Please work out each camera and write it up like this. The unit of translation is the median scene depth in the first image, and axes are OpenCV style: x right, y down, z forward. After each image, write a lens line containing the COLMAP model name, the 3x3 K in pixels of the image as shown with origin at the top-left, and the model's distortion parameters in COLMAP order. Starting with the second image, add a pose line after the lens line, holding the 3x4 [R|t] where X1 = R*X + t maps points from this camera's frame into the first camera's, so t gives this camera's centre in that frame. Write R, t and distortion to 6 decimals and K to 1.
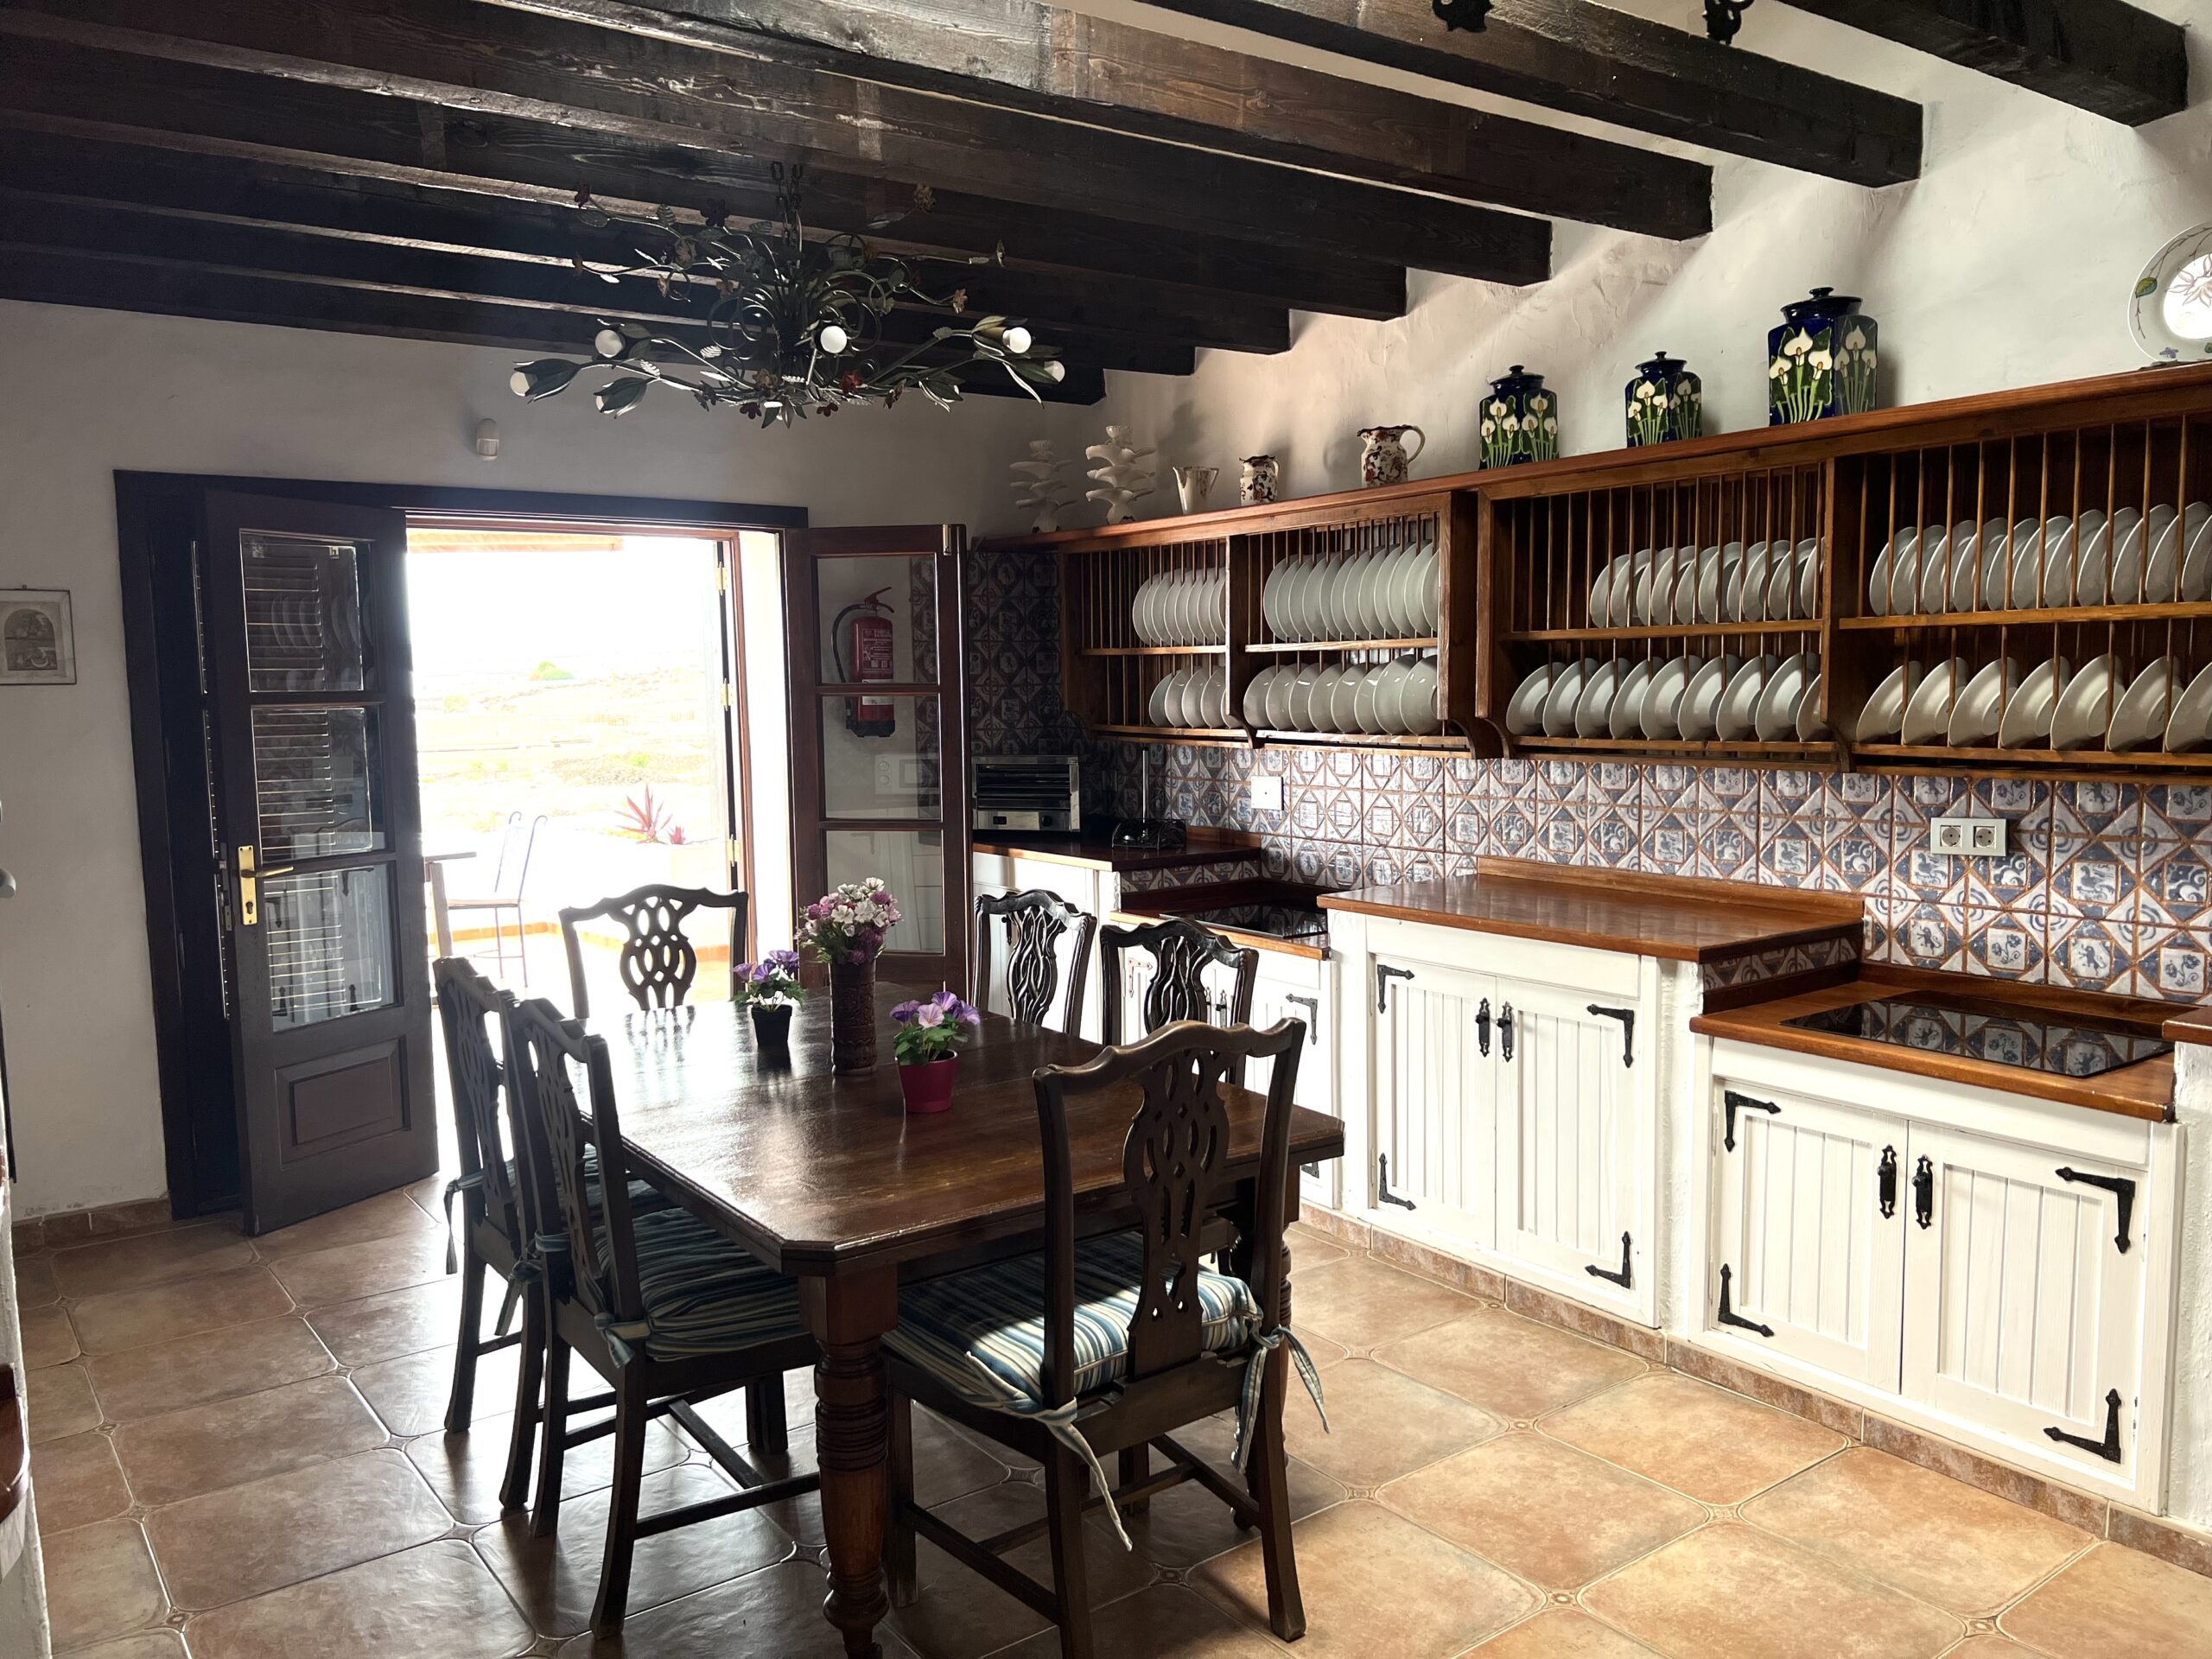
lens RADIAL K [[1692.8, 0, 1113.5], [0, 1692.8, 870.7], [0, 0, 1]] dist [0.053982, -0.079086]
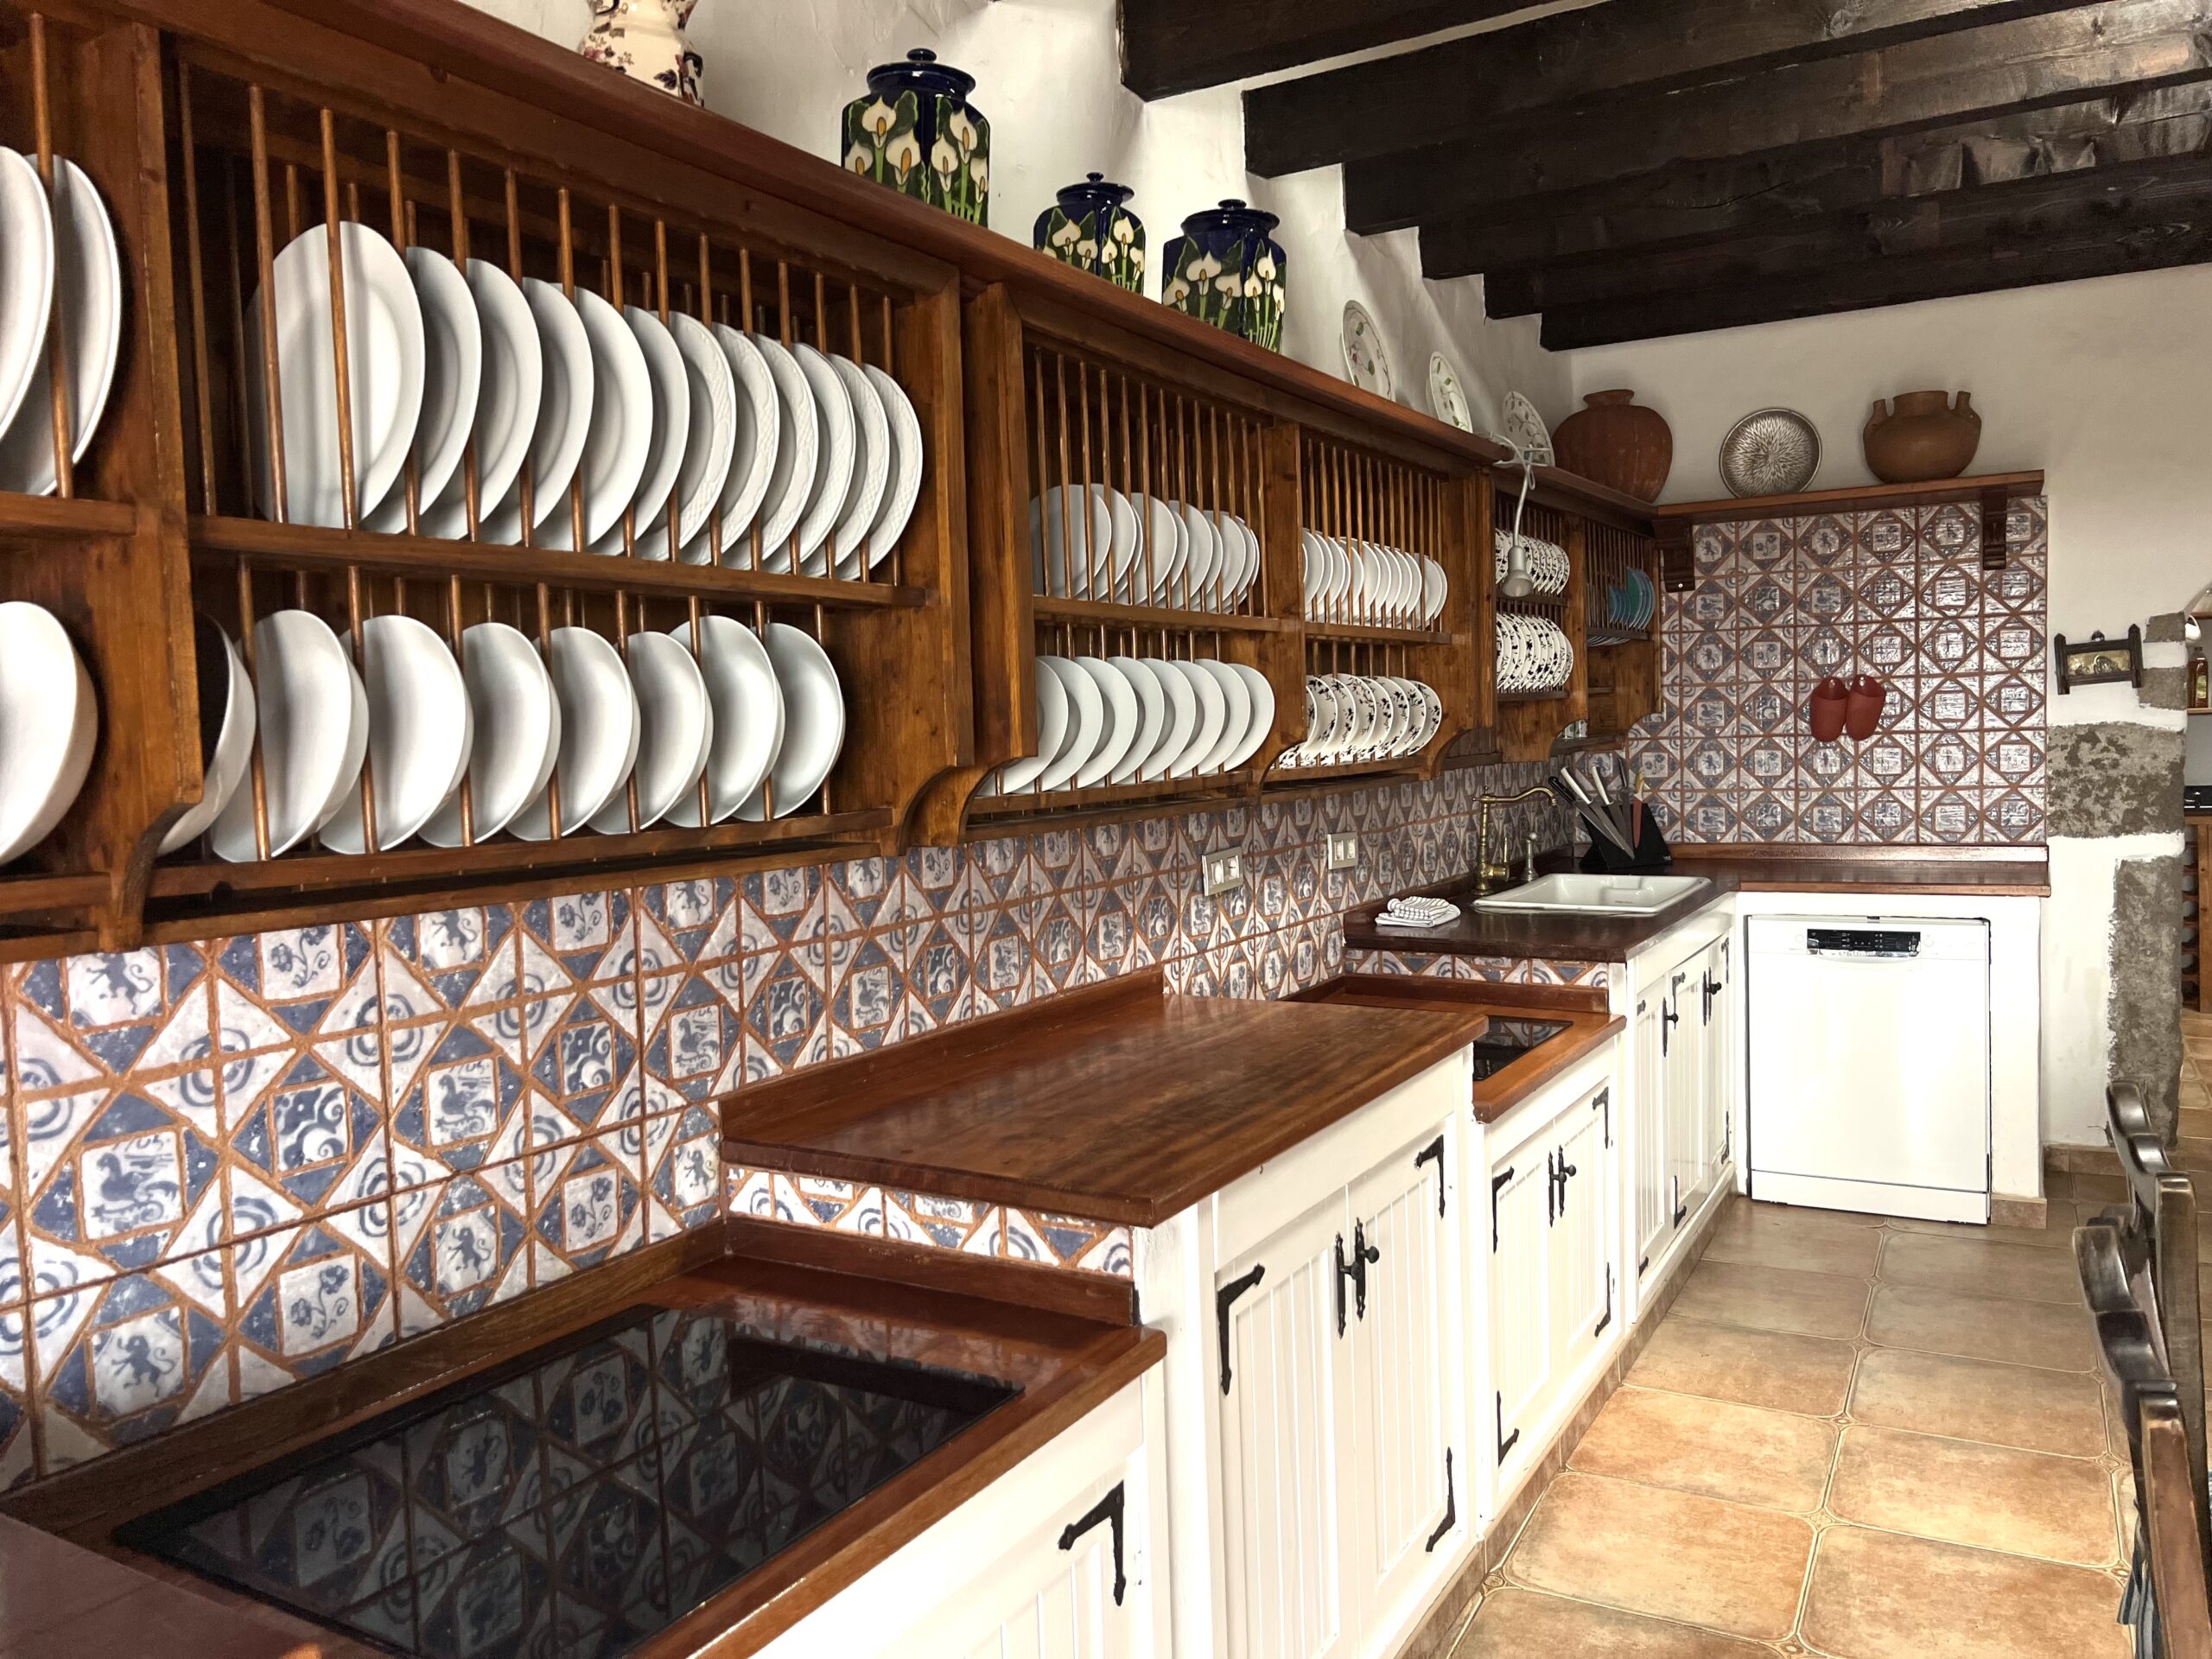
lens RADIAL K [[1692.8, 0, 1113.5], [0, 1692.8, 870.7], [0, 0, 1]] dist [0.053982, -0.079086]
pose [[-0.401072, -0.068914, 0.913451, -0.251195], [0.141309, 0.980576, 0.136023, -0.128016], [-0.905082, 0.183634, -0.383543, 1.215237]]
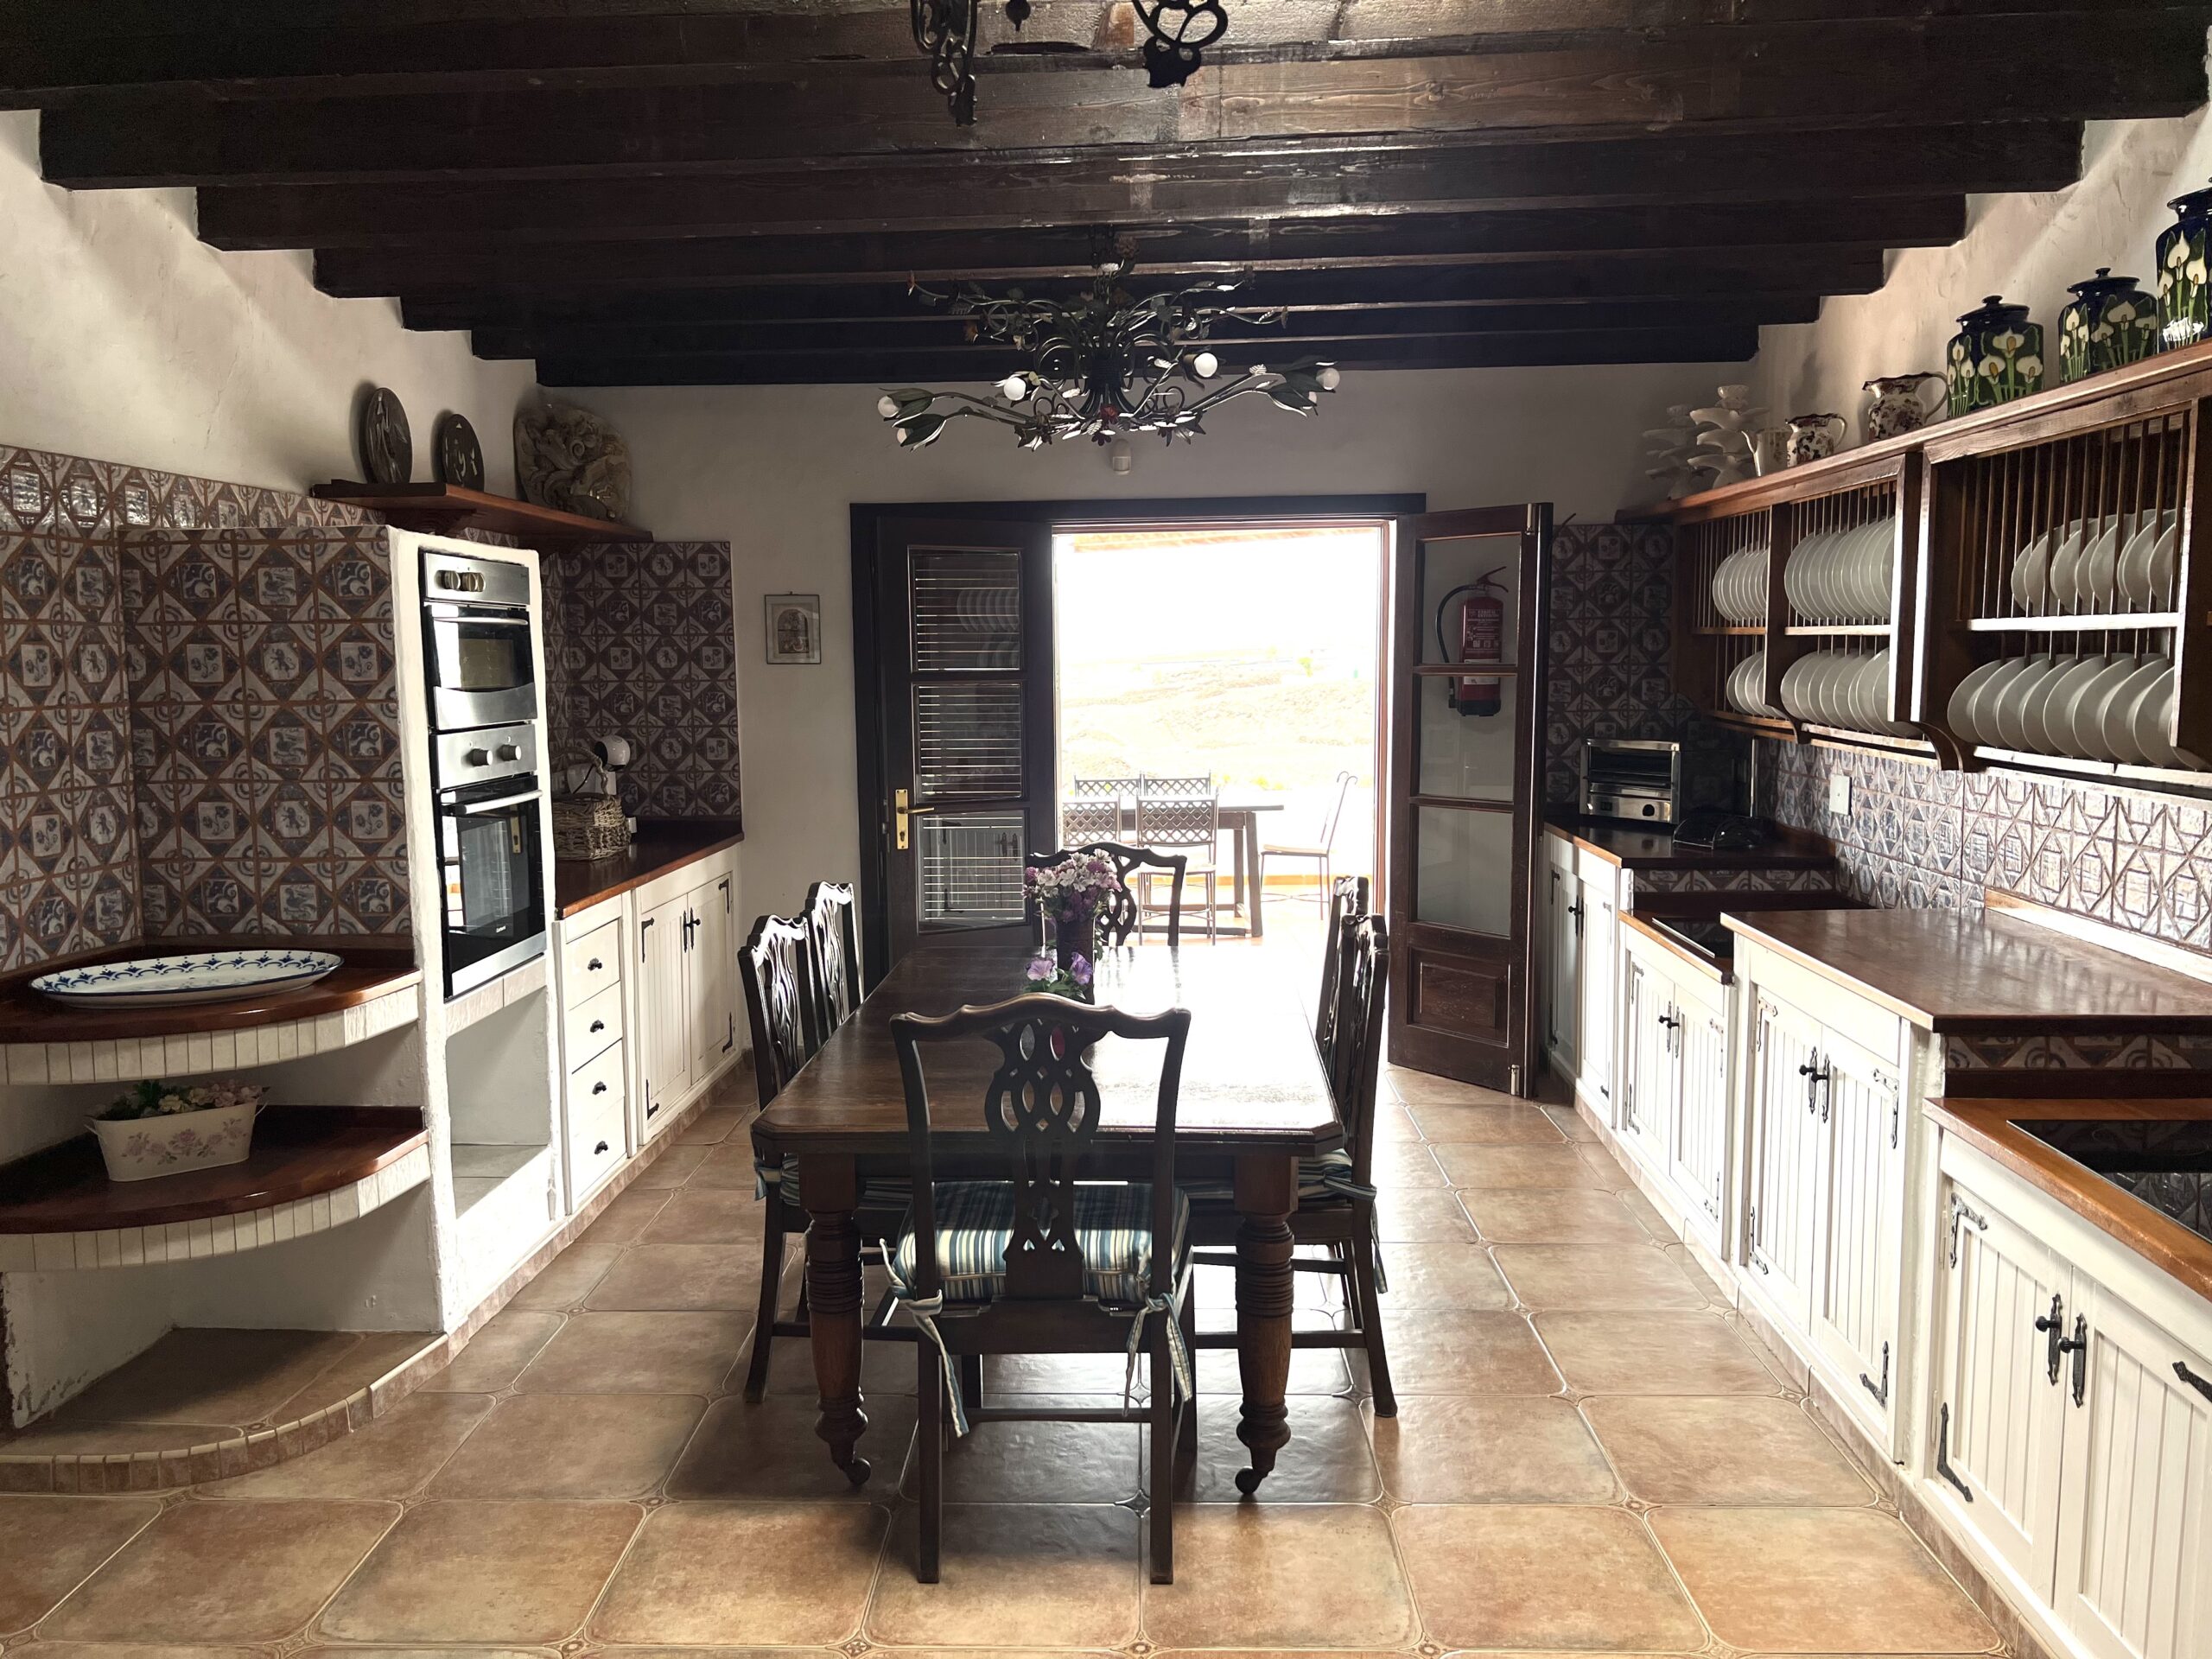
lens RADIAL K [[1726.0, 0, 1099.4], [0, 1726.0, 868.8], [0, 0, 1]] dist [0.021395, -0.040958]
pose [[0.770723, 0.087364, -0.631152, 0.464221], [-0.072348, 0.996148, 0.049540, -0.031232], [0.633049, 0.007481, 0.774075, 0.082283]]
